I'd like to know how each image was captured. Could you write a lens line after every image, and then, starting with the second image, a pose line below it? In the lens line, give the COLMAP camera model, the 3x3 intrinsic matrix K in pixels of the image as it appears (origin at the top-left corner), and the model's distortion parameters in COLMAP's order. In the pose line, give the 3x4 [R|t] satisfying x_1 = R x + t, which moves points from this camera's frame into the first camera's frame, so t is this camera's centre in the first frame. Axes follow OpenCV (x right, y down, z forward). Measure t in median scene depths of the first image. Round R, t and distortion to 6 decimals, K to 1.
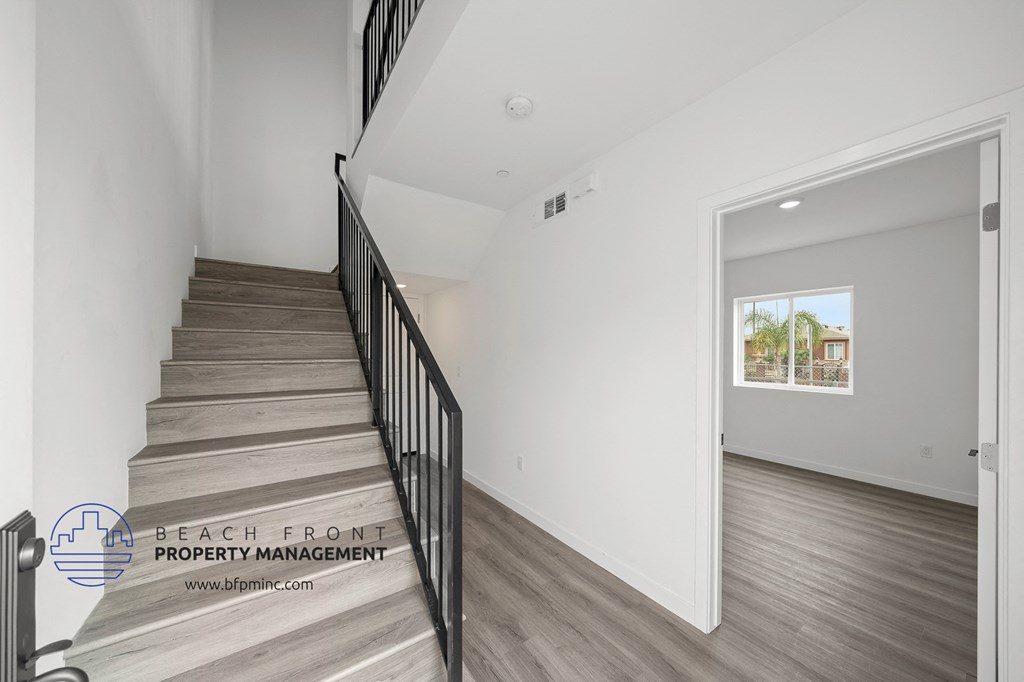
lens RADIAL K [[349.5, 0, 515.9], [0, 349.5, 351.5], [0, 0, 1]] dist [-0.001506, 0.000277]
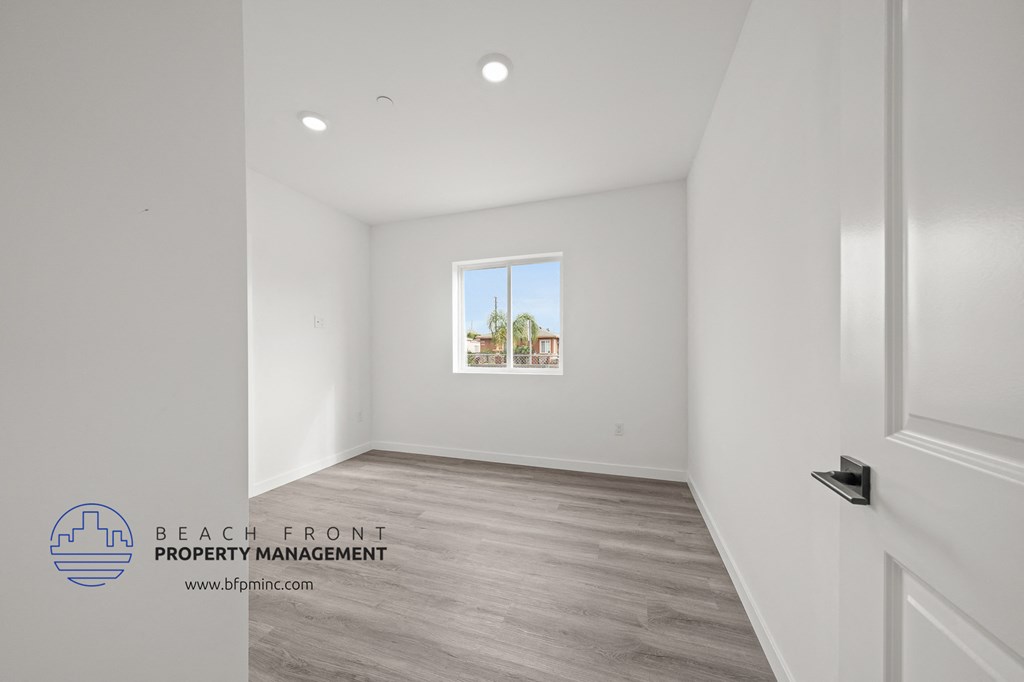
lens RADIAL K [[349.5, 0, 509.4], [0, 349.5, 345.7], [0, 0, 1]] dist [-0.001506, 0.000277]
pose [[0.803013, 0.001970, 0.595959, 0.228770], [0.003564, 0.999961, -0.008107, 0.039470], [-0.595951, 0.008634, 0.802974, 0.258565]]
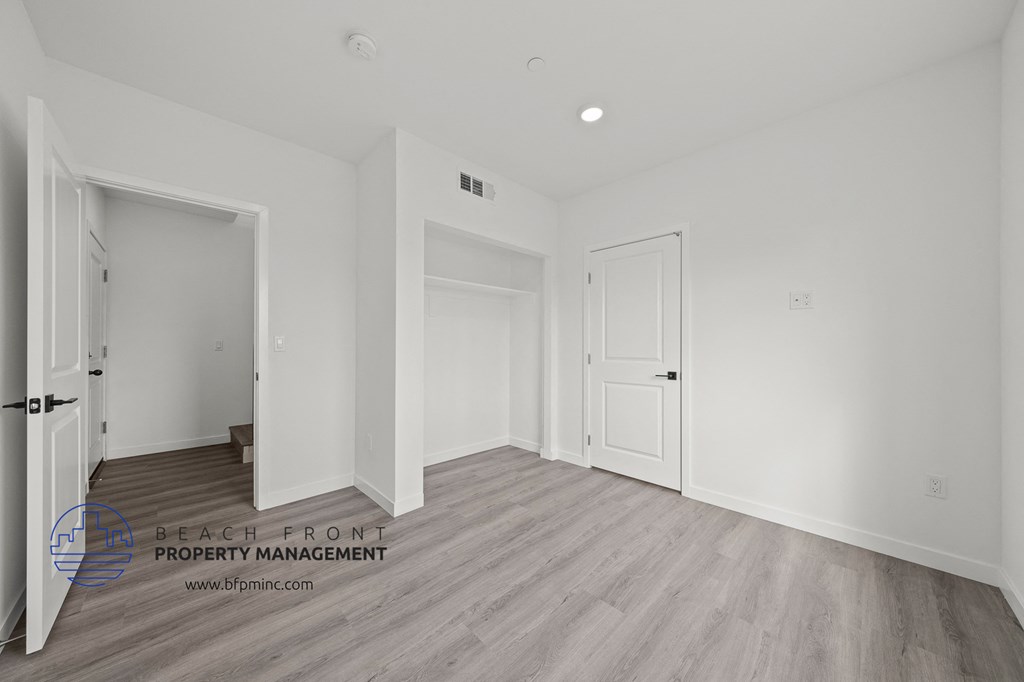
lens RADIAL K [[349.5, 0, 507.3], [0, 349.5, 345.0], [0, 0, 1]] dist [-0.001506, 0.000277]
pose [[0.169339, -0.004409, -0.985548, 0.669359], [-0.011614, 0.999912, -0.006469, 0.049993], [0.985489, 0.012541, 0.169273, 0.563342]]
